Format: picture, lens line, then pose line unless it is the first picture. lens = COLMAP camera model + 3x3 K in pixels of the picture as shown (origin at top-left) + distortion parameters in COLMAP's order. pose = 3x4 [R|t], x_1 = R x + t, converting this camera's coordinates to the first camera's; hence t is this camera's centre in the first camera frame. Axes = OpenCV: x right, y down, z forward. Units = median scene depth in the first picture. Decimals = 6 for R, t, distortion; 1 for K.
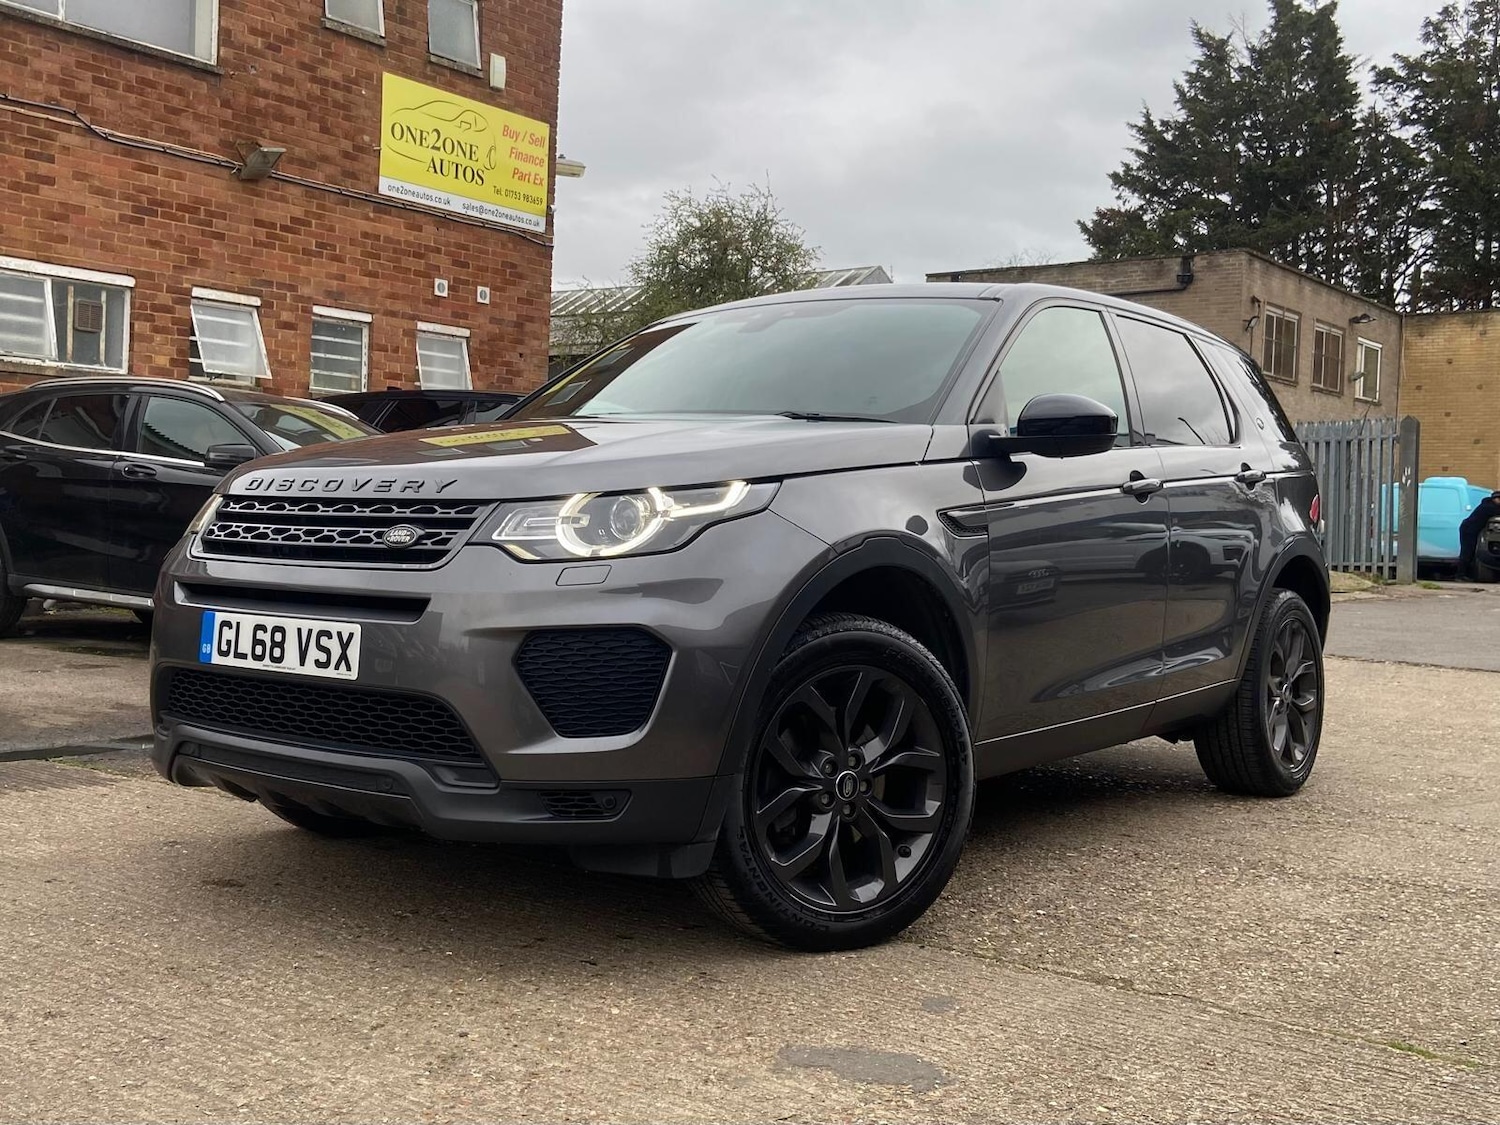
lens RADIAL K [[1572.6, 0, 680.3], [0, 1572.6, 501.8], [0, 0, 1]] dist [0.113211, -0.122541]
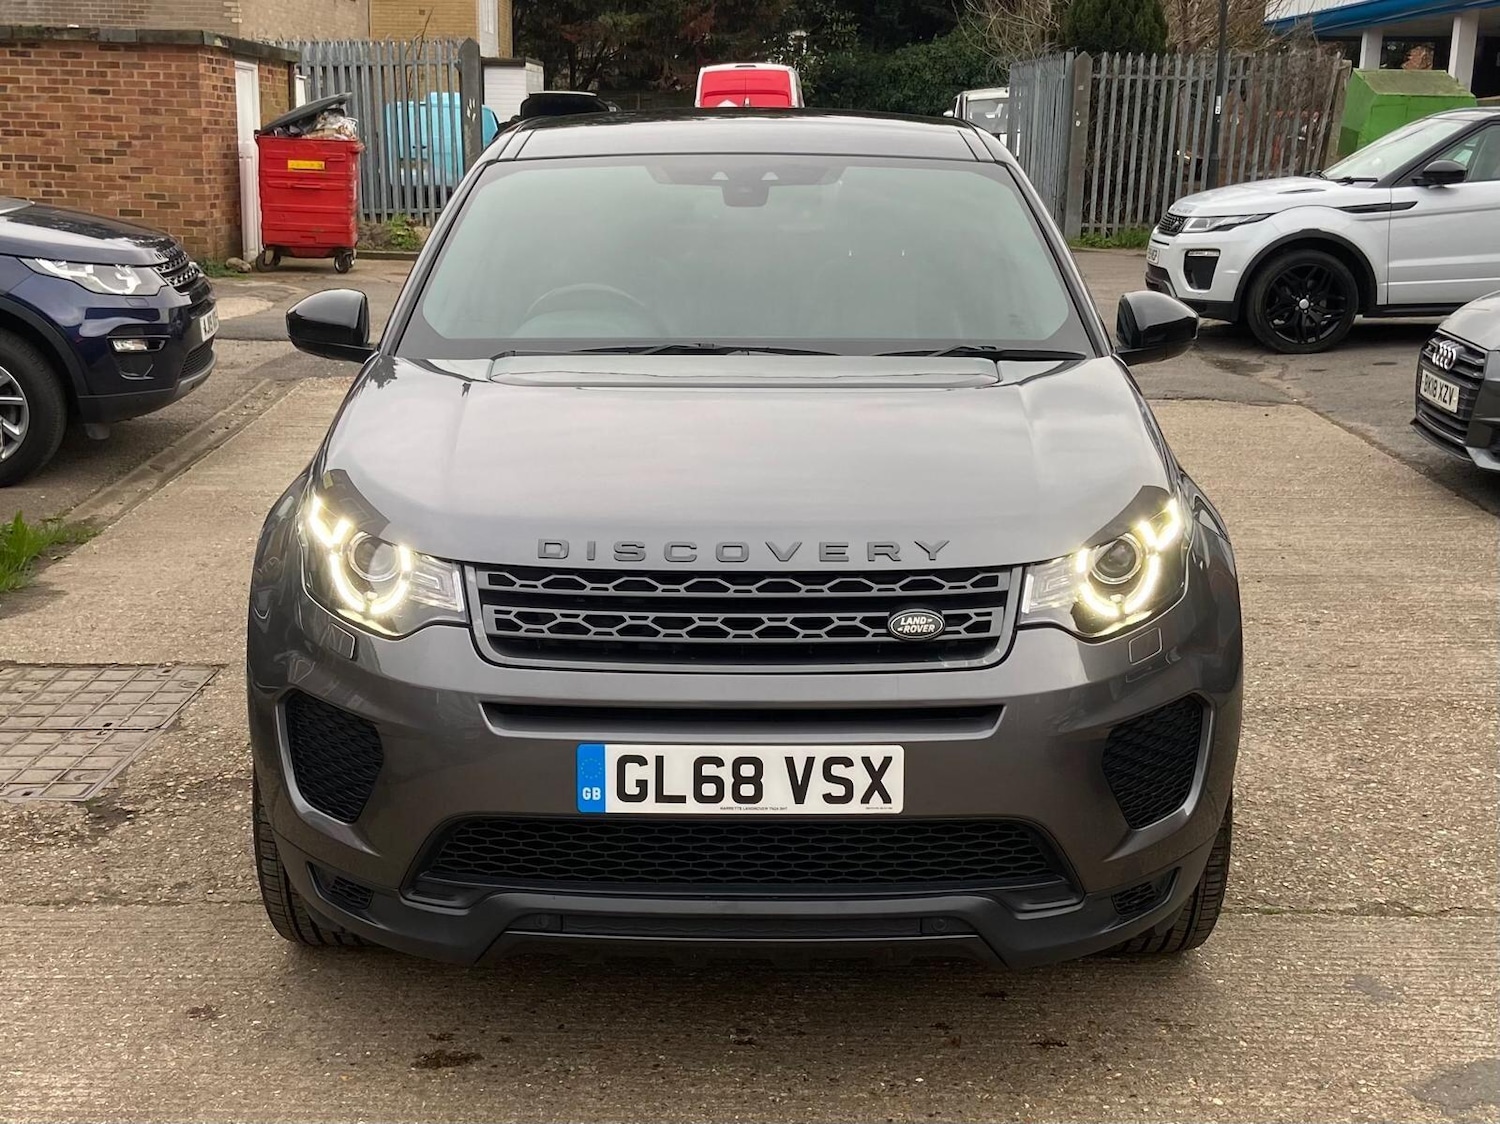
lens RADIAL K [[1909.1, 0, 730.4], [0, 1909.1, 543.8], [0, 0, 1]] dist [0.098339, -0.046974]
pose [[0.788931, -0.151660, 0.595472, -0.232829], [0.008427, 0.971643, 0.236302, -0.069934], [-0.614424, -0.181408, 0.767837, 0.094253]]
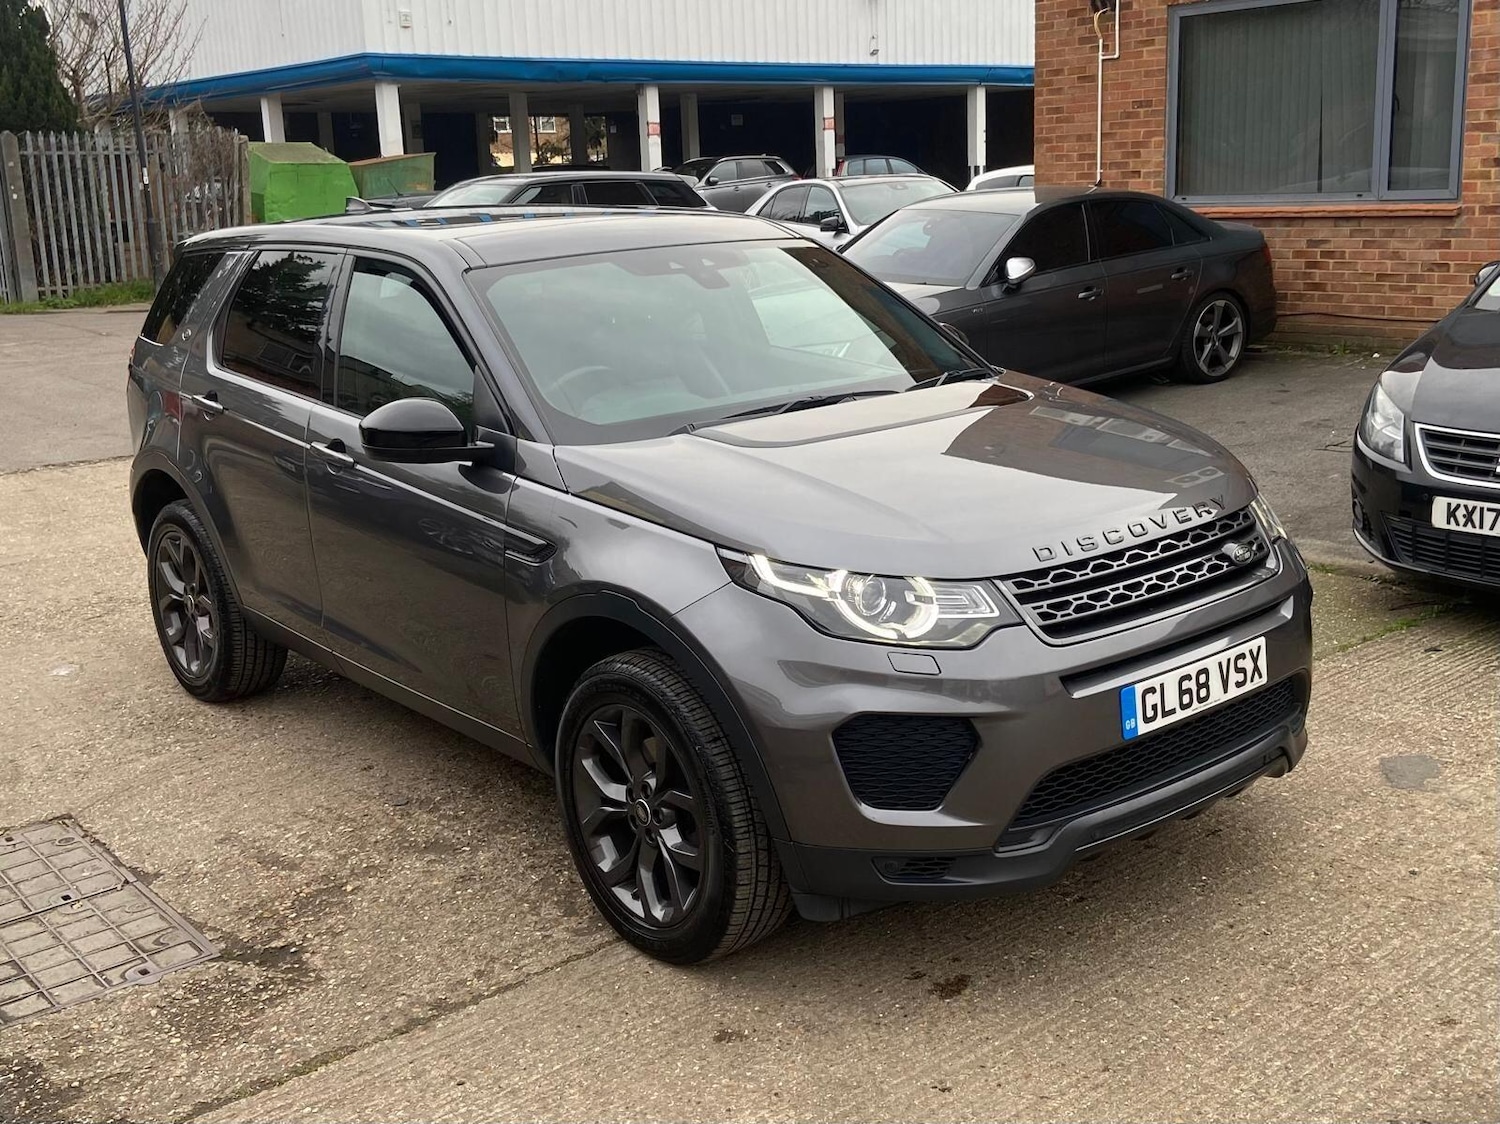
lens RADIAL K [[1629.3, 0, 763.5], [0, 1629.3, 491.7], [0, 0, 1]] dist [0.115097, -0.123141]
pose [[0.202042, -0.230474, 0.951872, -0.391296], [0.041440, 0.973058, 0.226807, -0.087470], [-0.978500, -0.006379, 0.206149, 0.312643]]
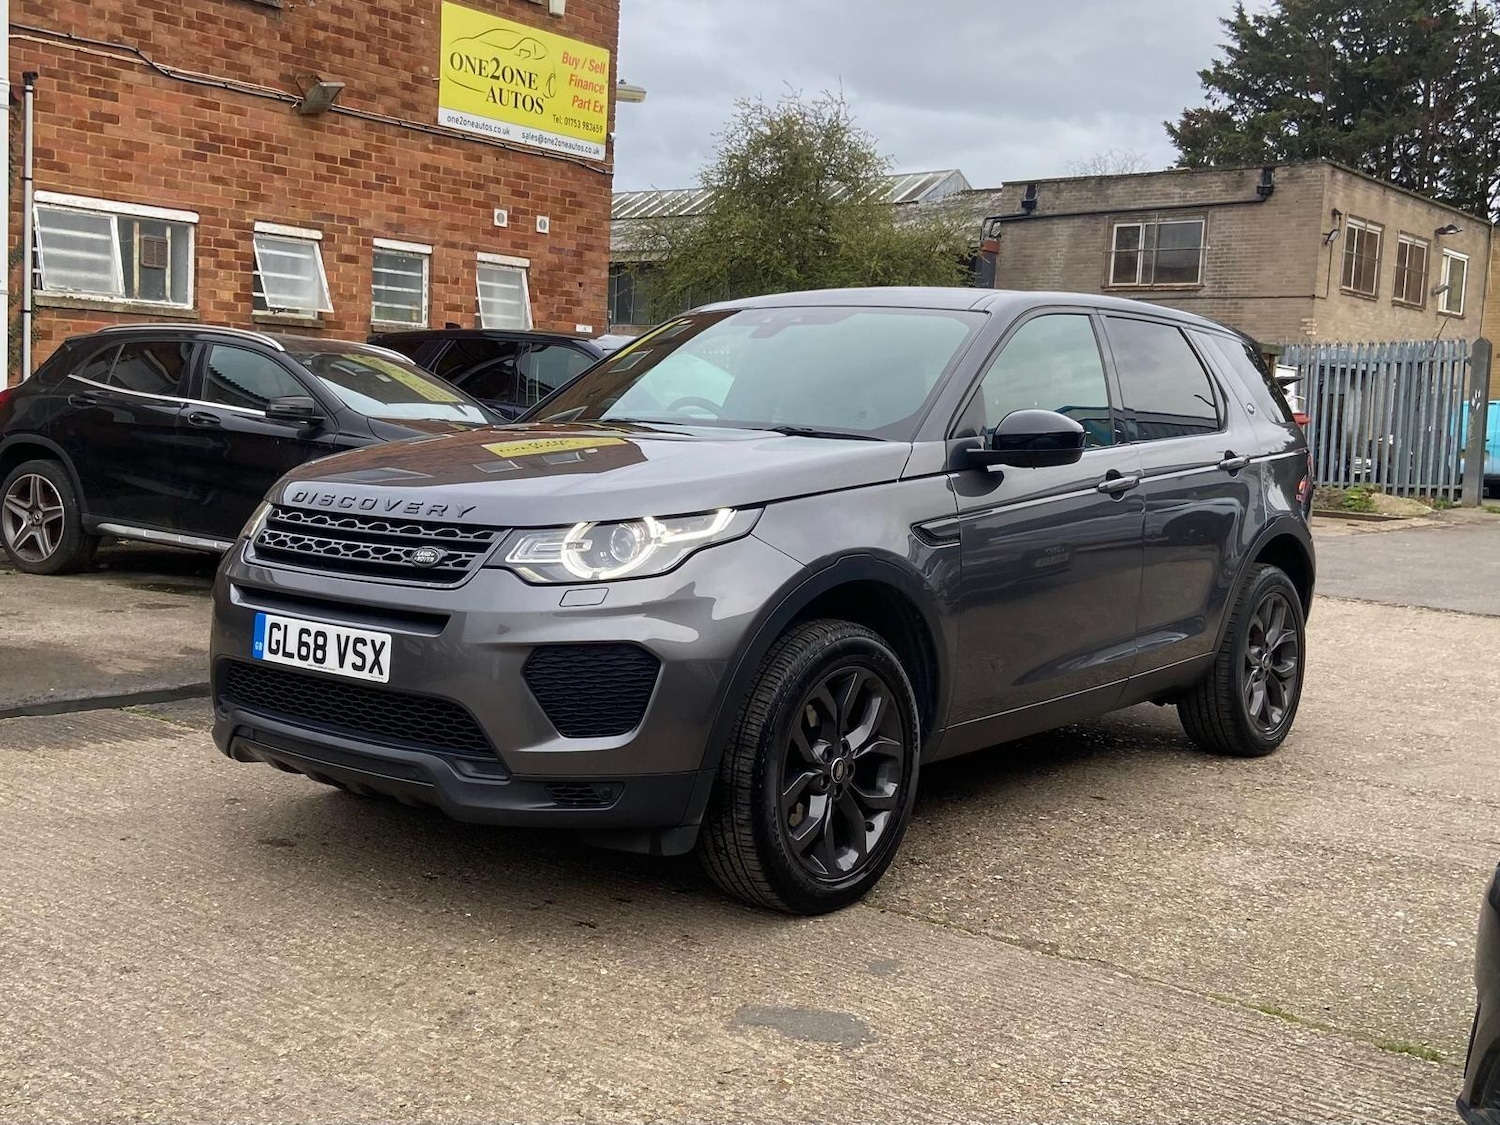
lens RADIAL K [[1598.5, 0, 730.8], [0, 1598.5, 510.5], [0, 0, 1]] dist [0.112013, -0.123745]
pose [[0.999823, 0.009615, -0.016194, 0.017419], [-0.008483, 0.997608, 0.068600, -0.026517], [0.016815, -0.068451, 0.997513, -0.042361]]
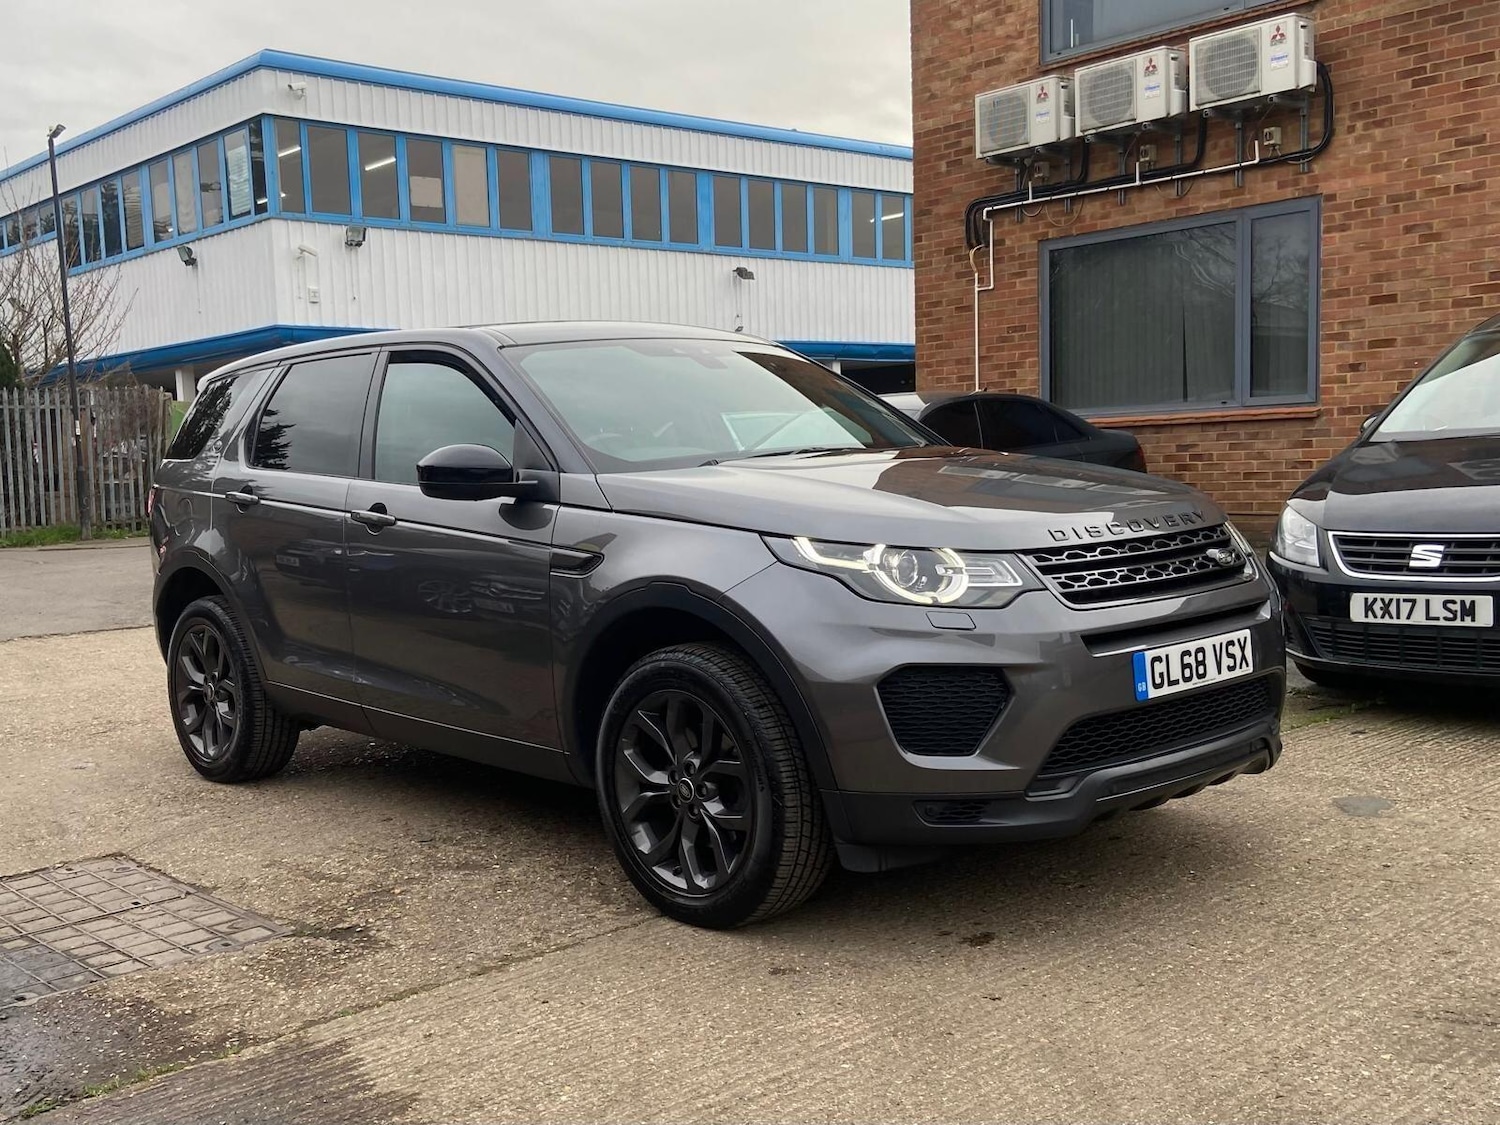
lens RADIAL K [[1549.3, 0, 620.6], [0, 1549.3, 580.5], [0, 0, 1]] dist [0.113255, -0.125758]
pose [[0.202630, -0.120144, 0.971857, -0.429804], [0.042405, 0.992591, 0.113866, -0.035474], [-0.978337, 0.018139, 0.206224, 0.347157]]
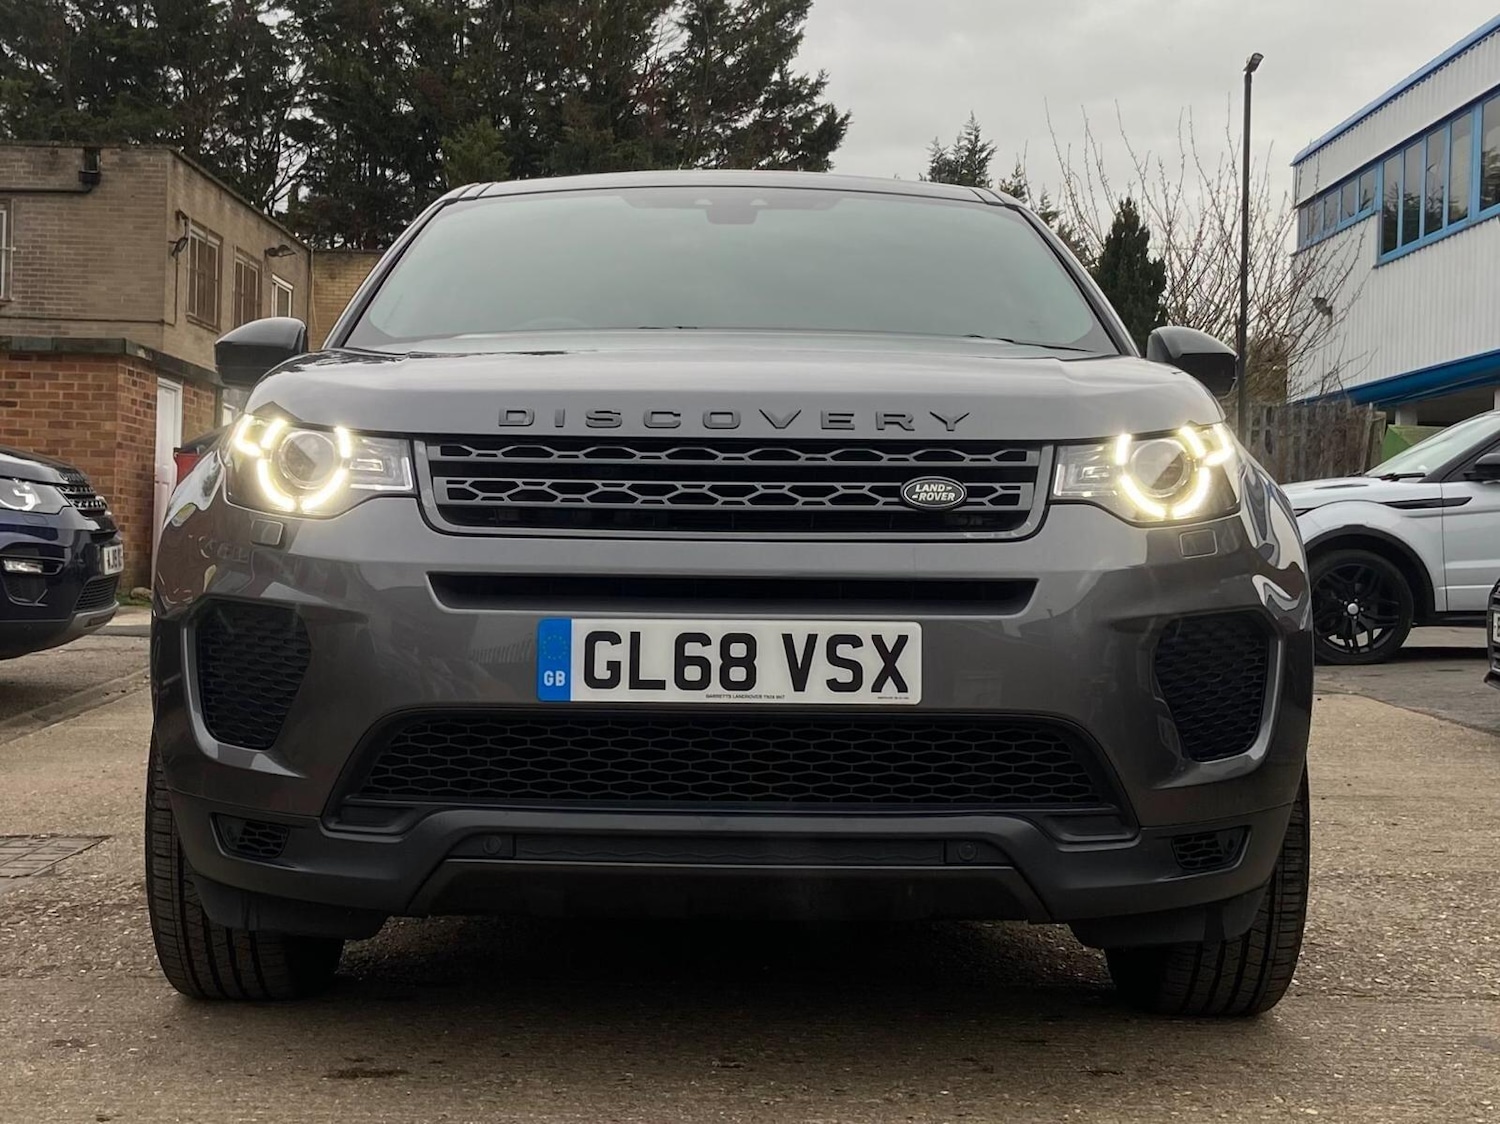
lens RADIAL K [[2186.3, 0, 710.8], [0, 2186.3, 499.1], [0, 0, 1]] dist [0.096790, -0.030487]
pose [[0.785920, -0.002821, 0.618322, -0.240245], [-0.000045, 0.999989, 0.004620, 0.005712], [-0.618328, -0.003659, 0.785911, 0.089607]]
